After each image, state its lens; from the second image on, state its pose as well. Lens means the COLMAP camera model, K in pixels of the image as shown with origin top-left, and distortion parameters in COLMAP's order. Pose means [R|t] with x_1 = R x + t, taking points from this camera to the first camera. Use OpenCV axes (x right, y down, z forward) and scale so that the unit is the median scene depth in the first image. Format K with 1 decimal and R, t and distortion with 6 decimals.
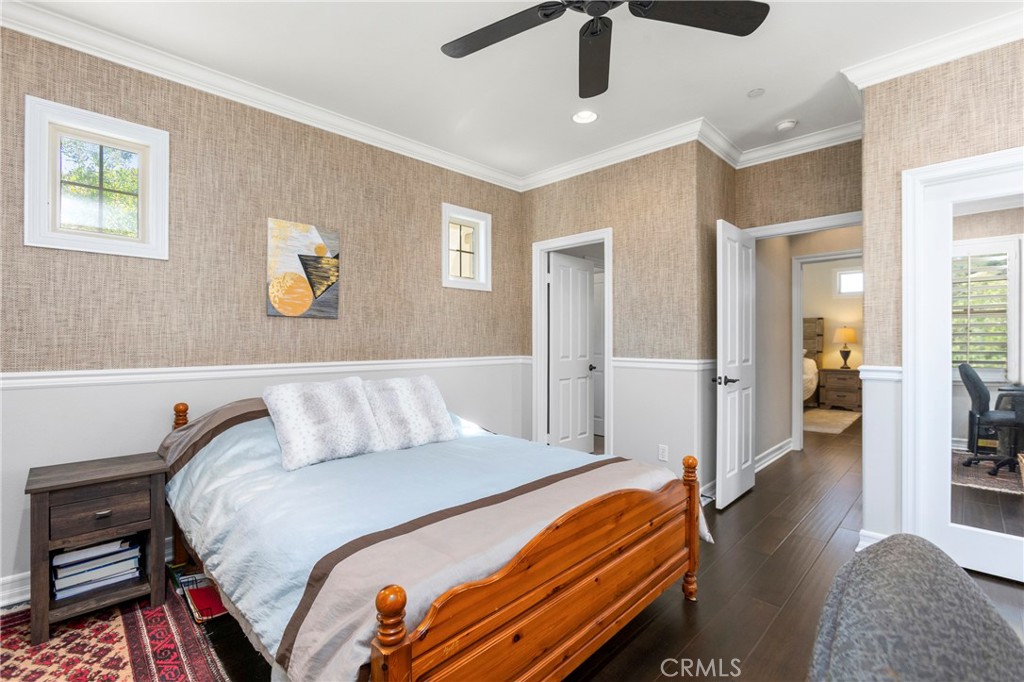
lens RADIAL K [[464.5, 0, 508.8], [0, 464.5, 340.9], [0, 0, 1]] dist [-0.016831, 0.000480]
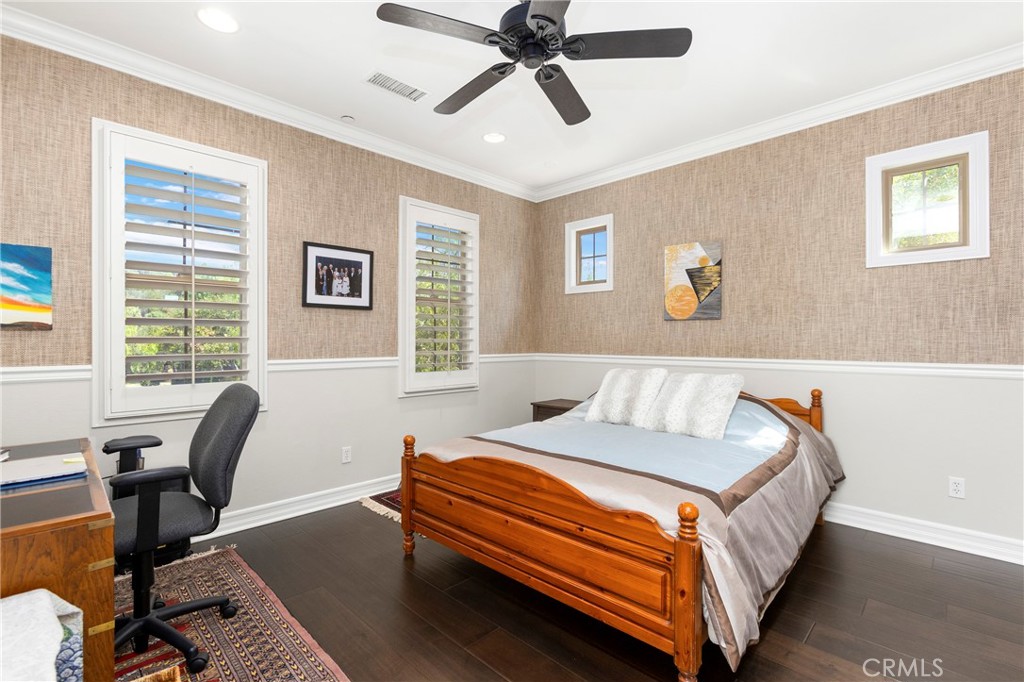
lens RADIAL K [[464.5, 0, 509.6], [0, 464.5, 337.9], [0, 0, 1]] dist [-0.016831, 0.000480]
pose [[0.004486, -0.000462, -0.999990, 0.756442], [0.002942, 0.999996, -0.000449, -0.003494], [0.999986, -0.002940, 0.004487, 0.501008]]
